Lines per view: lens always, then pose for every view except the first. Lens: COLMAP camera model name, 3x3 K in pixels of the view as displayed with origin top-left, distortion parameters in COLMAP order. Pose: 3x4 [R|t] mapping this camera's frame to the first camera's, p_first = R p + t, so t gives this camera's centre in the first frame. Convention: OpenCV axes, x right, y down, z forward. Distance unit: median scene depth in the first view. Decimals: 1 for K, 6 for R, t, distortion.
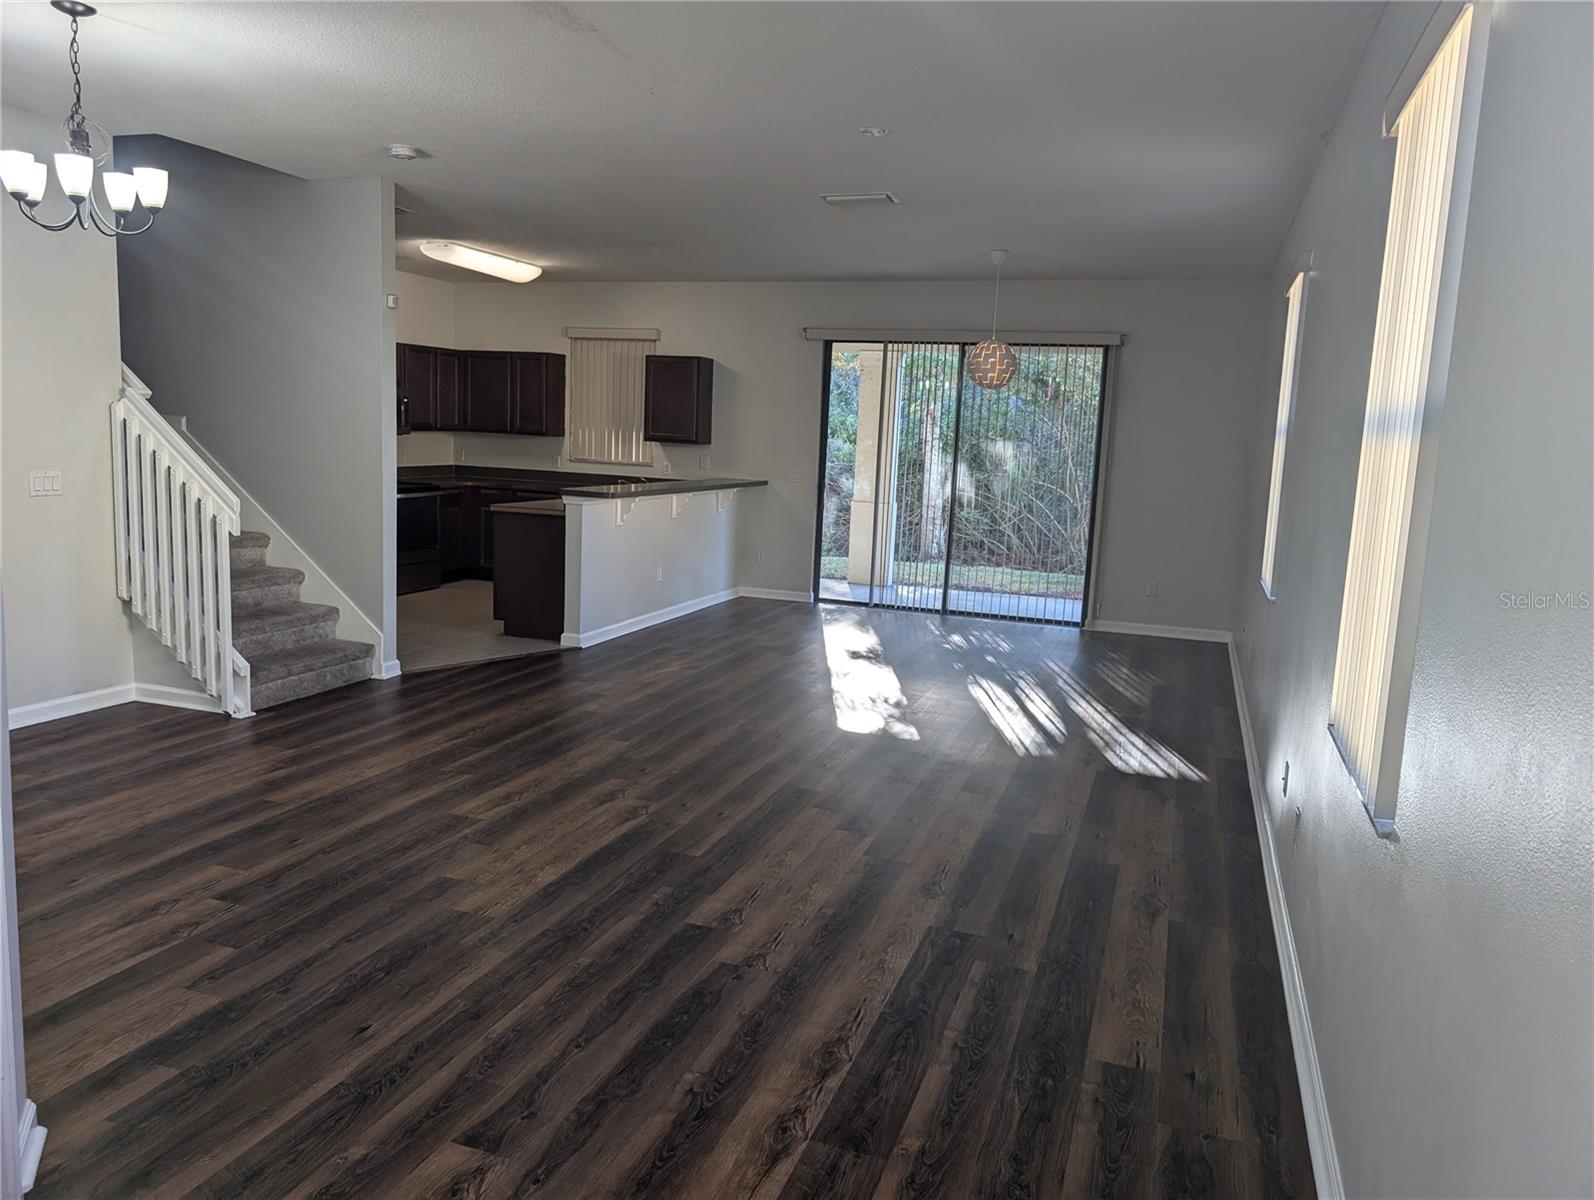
lens RADIAL K [[1155.9, 0, 797.0], [0, 1155.9, 600.0], [0, 0, 1]] dist [0.032878, -0.002112]
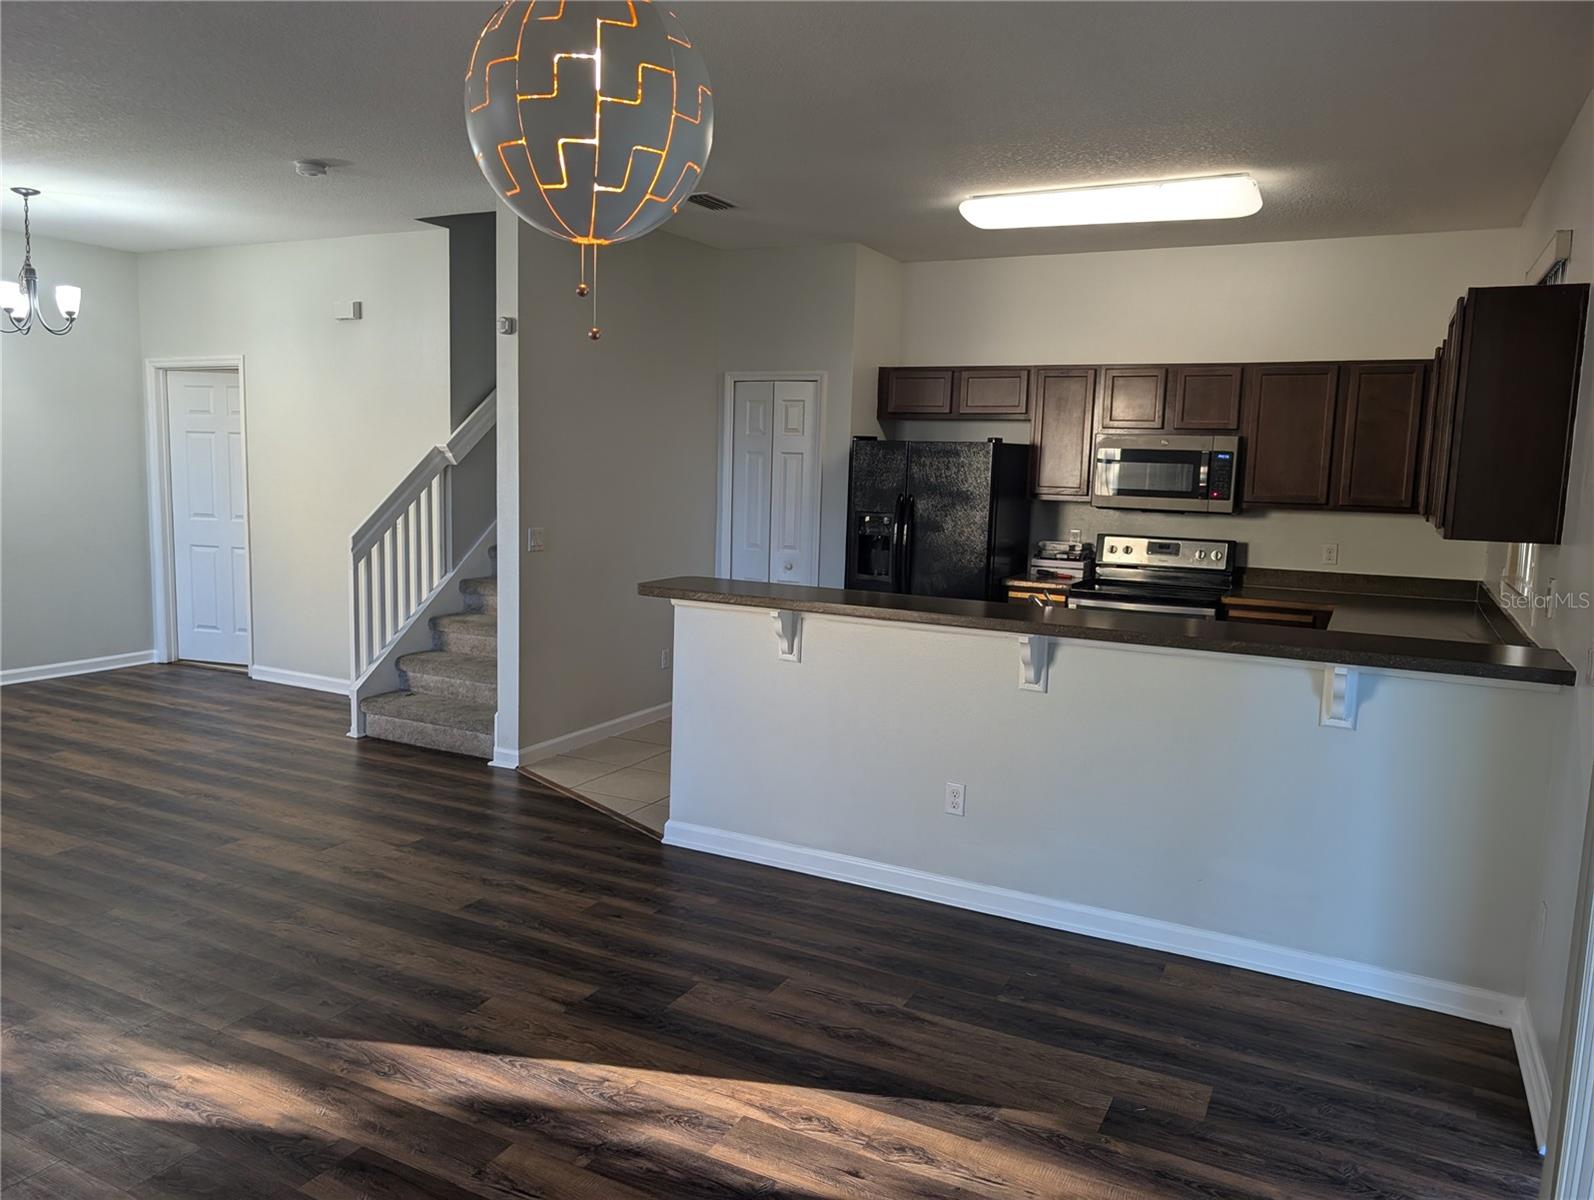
lens RADIAL K [[1130.9, 0, 763.0], [0, 1130.9, 607.3], [0, 0, 1]] dist [0.039370, 0.000956]
pose [[-0.167149, 0.076296, -0.982975, 0.274445], [-0.180384, 0.977806, 0.106568, -0.109792], [0.969290, 0.195125, -0.149677, 0.817295]]
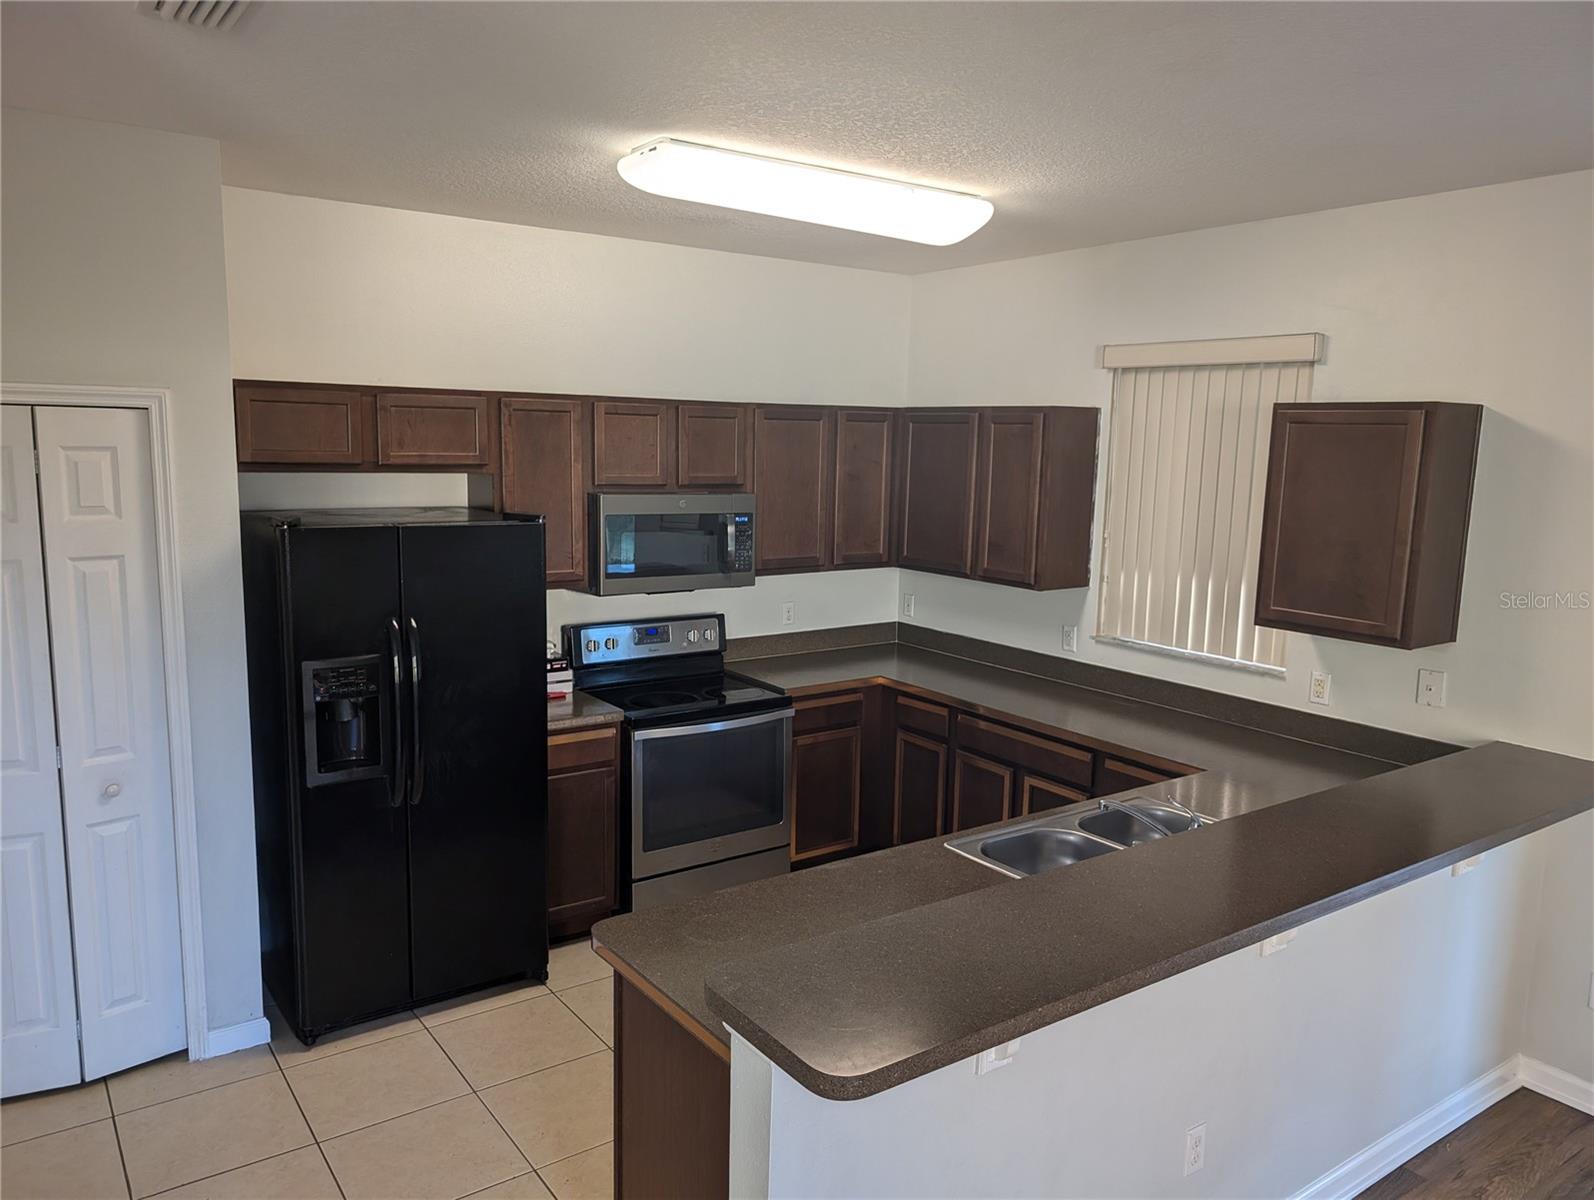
lens RADIAL K [[1181.4, 0, 771.9], [0, 1181.4, 644.2], [0, 0, 1]] dist [0.041895, 0.000108]
pose [[0.810023, 0.077635, -0.581237, -0.029369], [-0.071157, 0.996886, 0.033986, -0.130254], [0.582065, 0.013830, 0.813024, 0.567970]]
